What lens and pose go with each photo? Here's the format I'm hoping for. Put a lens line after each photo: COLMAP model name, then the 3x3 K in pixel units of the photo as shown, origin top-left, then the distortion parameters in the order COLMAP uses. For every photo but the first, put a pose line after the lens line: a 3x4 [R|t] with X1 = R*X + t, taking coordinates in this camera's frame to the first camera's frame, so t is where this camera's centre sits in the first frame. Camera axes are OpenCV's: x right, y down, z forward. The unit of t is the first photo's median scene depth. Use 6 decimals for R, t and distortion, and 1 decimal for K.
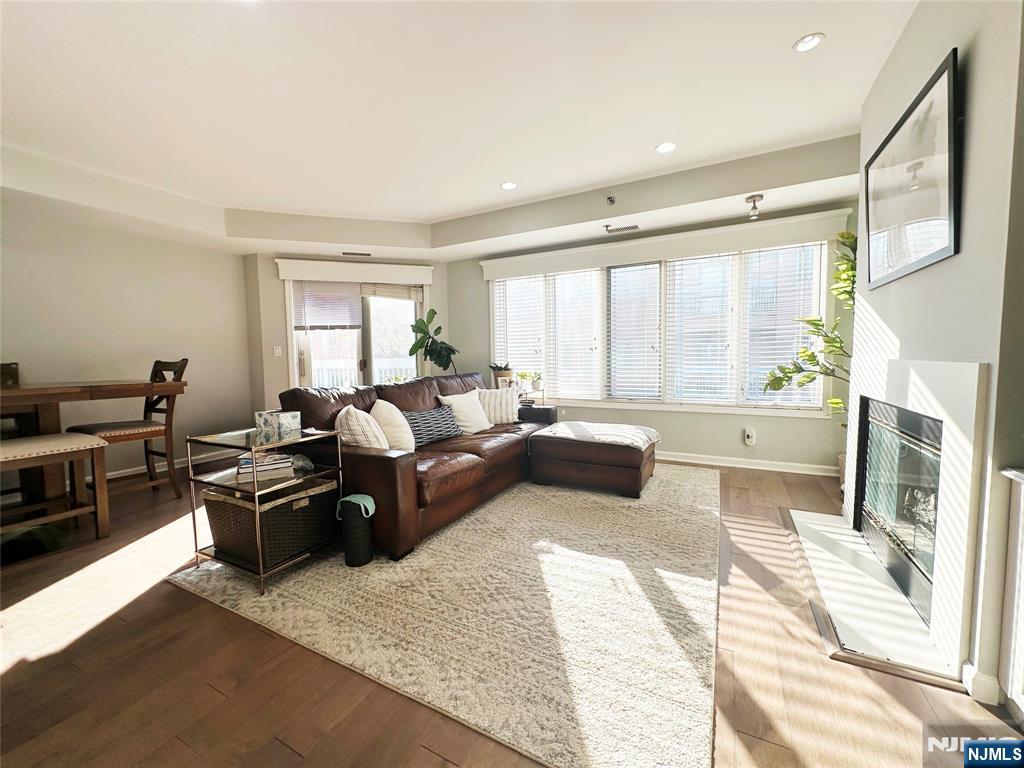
lens RADIAL K [[408.1, 0, 511.2], [0, 408.1, 382.6], [0, 0, 1]] dist [-0.002599, -0.000002]
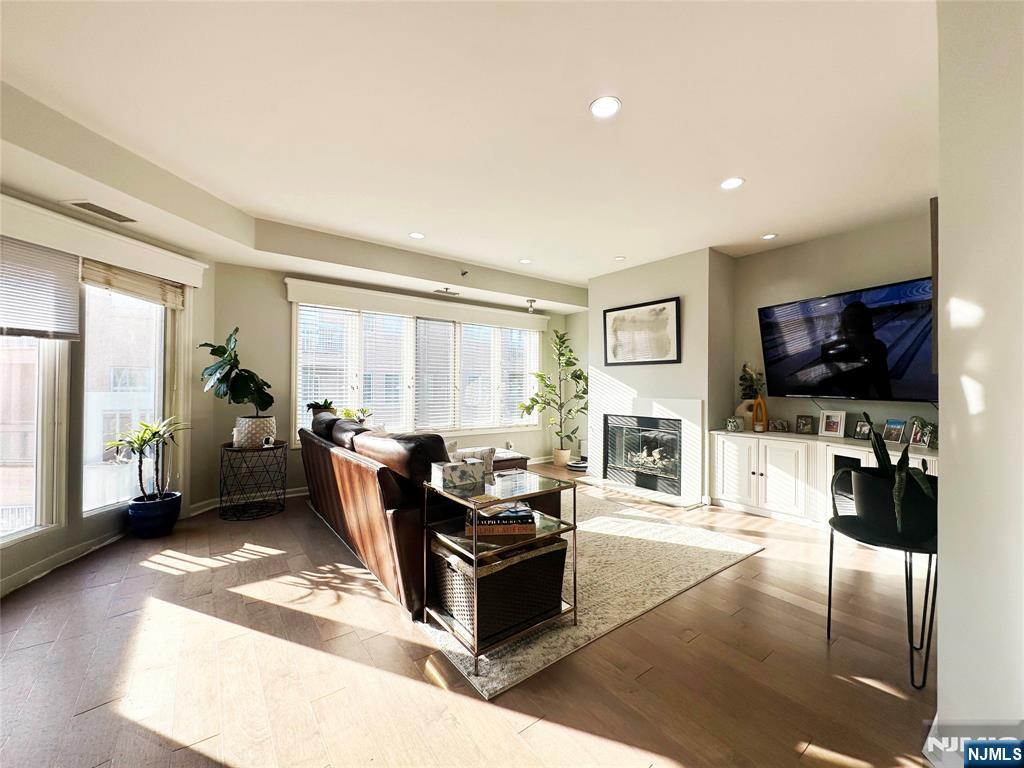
lens RADIAL K [[408.1, 0, 508.5], [0, 408.1, 383.7], [0, 0, 1]] dist [-0.002599, -0.000002]
pose [[0.428024, 0.023123, 0.903471, -0.742557], [0.043701, 0.997974, -0.046246, -0.028346], [-0.902710, 0.059277, 0.426147, 0.299758]]
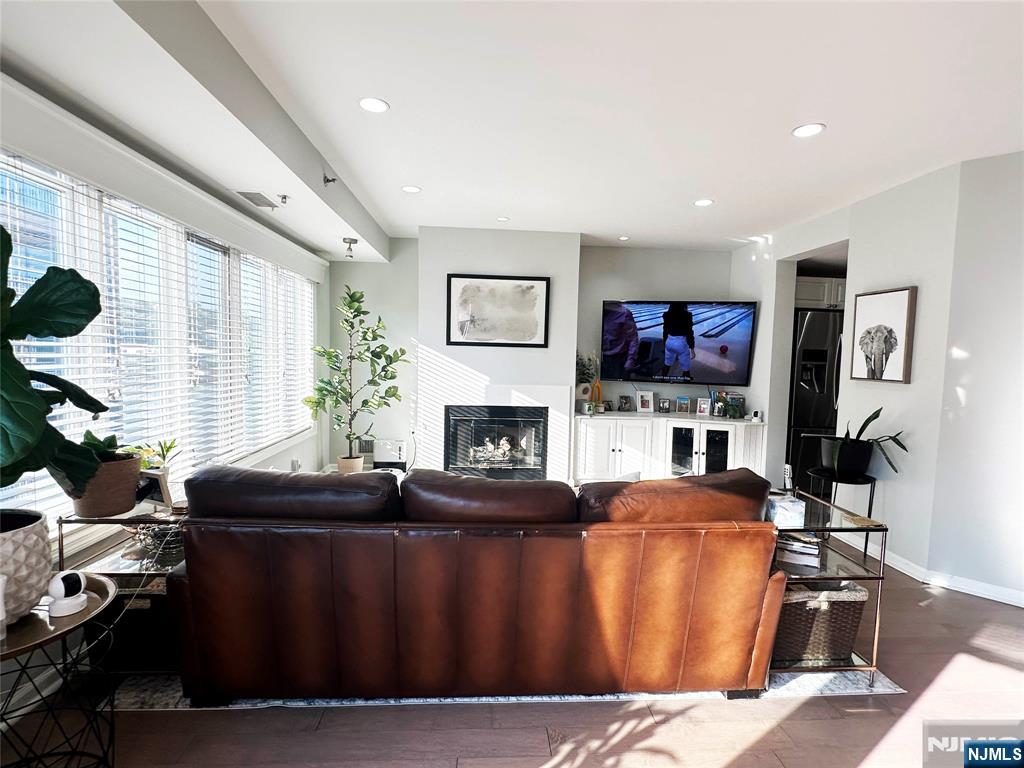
lens RADIAL K [[503.6, 0, 510.9], [0, 503.6, 385.5], [0, 0, 1]] dist [-0.000176, 0.000051]
pose [[-0.515130, -0.050834, 0.855604, -0.623501], [0.039194, 0.995798, 0.082761, -0.122741], [-0.856216, 0.076167, -0.510973, 1.049509]]
